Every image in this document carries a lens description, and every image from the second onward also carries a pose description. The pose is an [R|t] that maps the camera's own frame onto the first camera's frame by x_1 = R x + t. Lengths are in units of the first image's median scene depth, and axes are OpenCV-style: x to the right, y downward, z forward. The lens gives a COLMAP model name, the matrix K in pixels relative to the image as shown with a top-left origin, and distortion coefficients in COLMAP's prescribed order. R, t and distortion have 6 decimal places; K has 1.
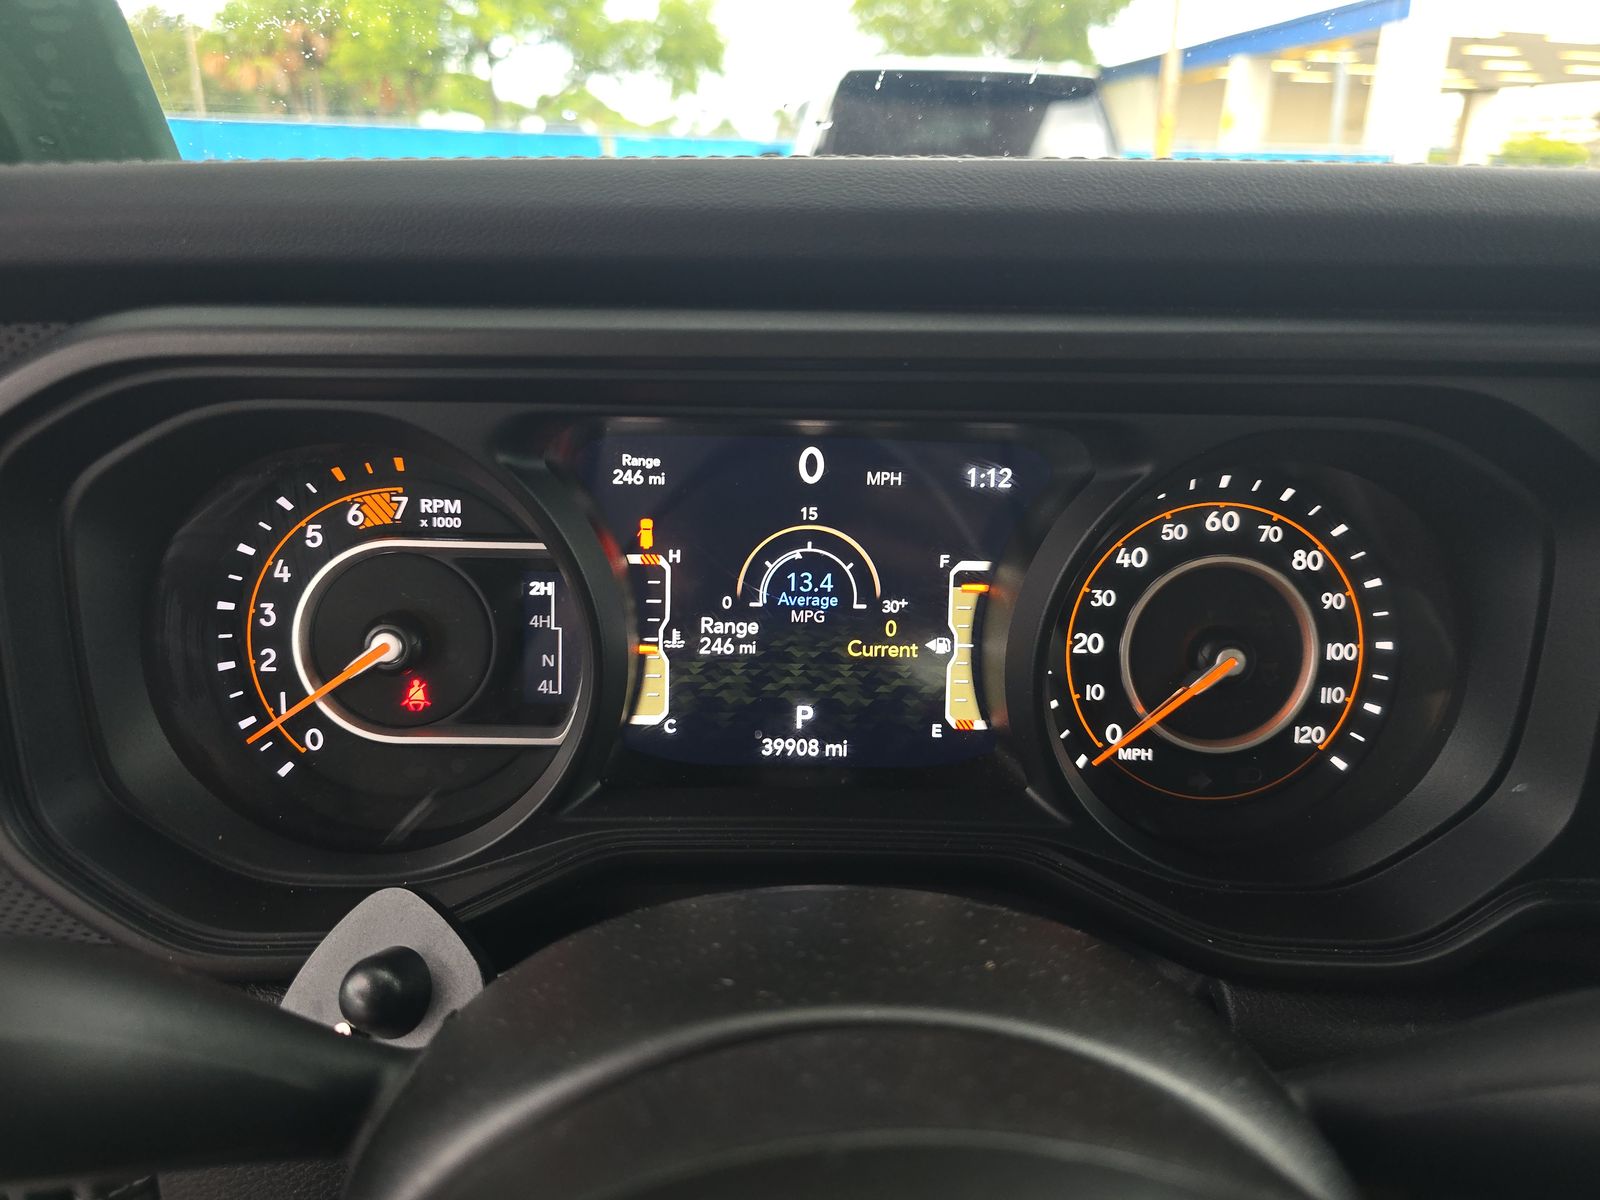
lens RADIAL K [[1098.6, 0, 806.4], [0, 1098.6, 598.1], [0, 0, 1]] dist [0.033762, -0.034617]
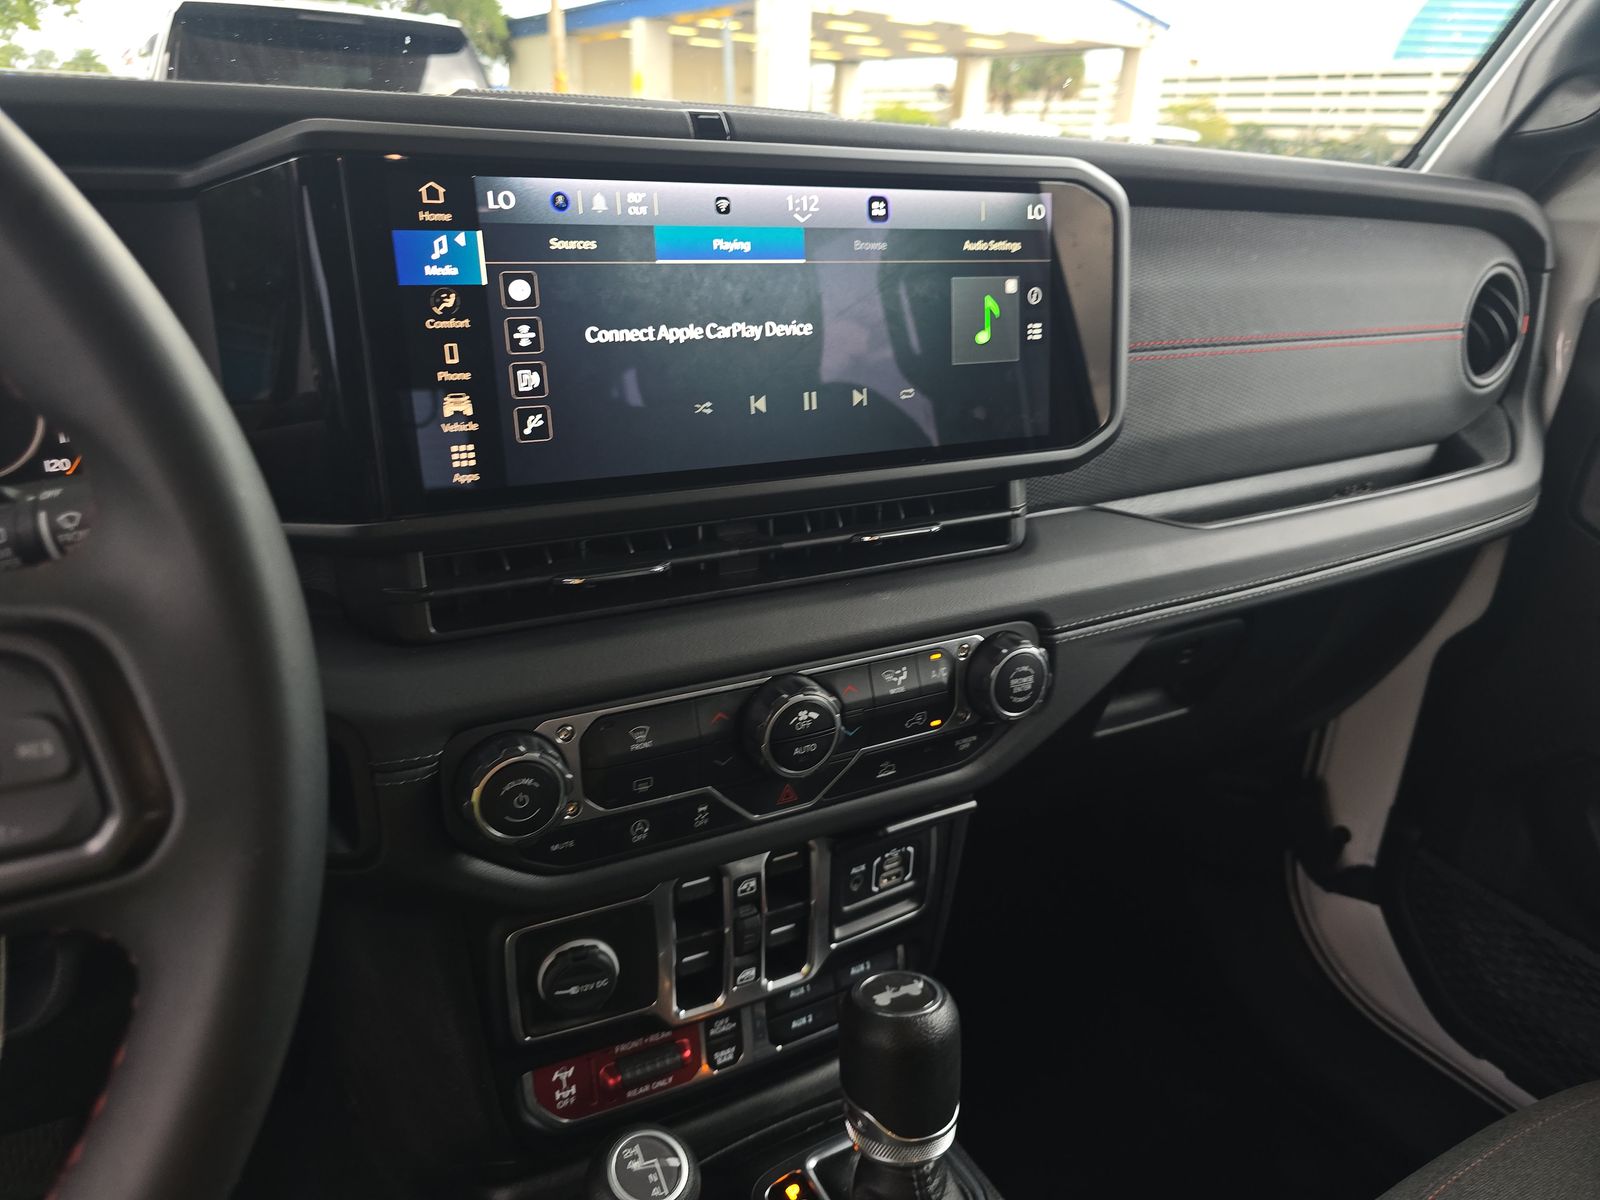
lens RADIAL K [[1098.6, 0, 787.0], [0, 1098.6, 596.0], [0, 0, 1]] dist [0.033762, -0.034617]
pose [[0.900955, -0.151193, 0.406720, 0.699911], [0.137687, 0.988504, 0.062462, 0.336332], [-0.411488, -0.000275, 0.911415, -0.760140]]
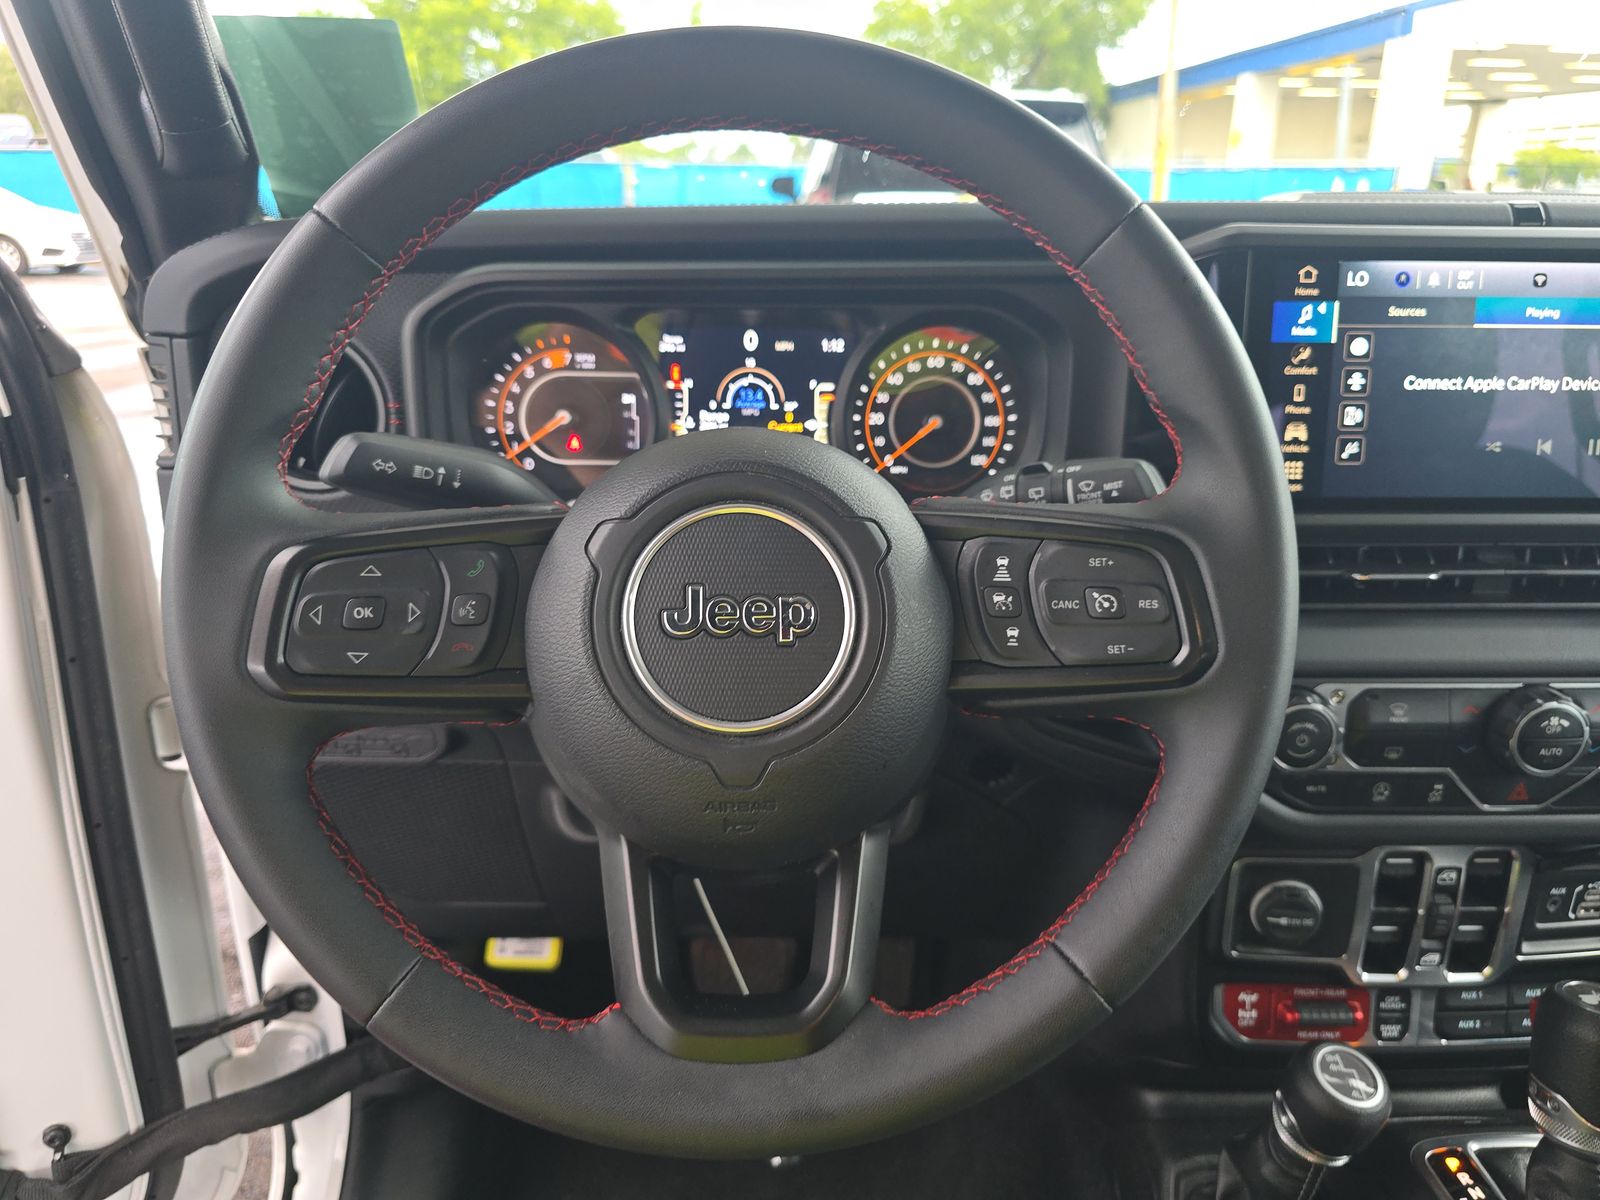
lens RADIAL K [[1098.6, 0, 805.2], [0, 1098.6, 600.6], [0, 0, 1]] dist [0.033762, -0.034617]
pose [[0.999723, -0.011026, -0.020778, 0.151509], [0.010701, 0.999820, -0.015675, 0.427502], [0.020947, 0.015448, 0.999661, -1.167364]]
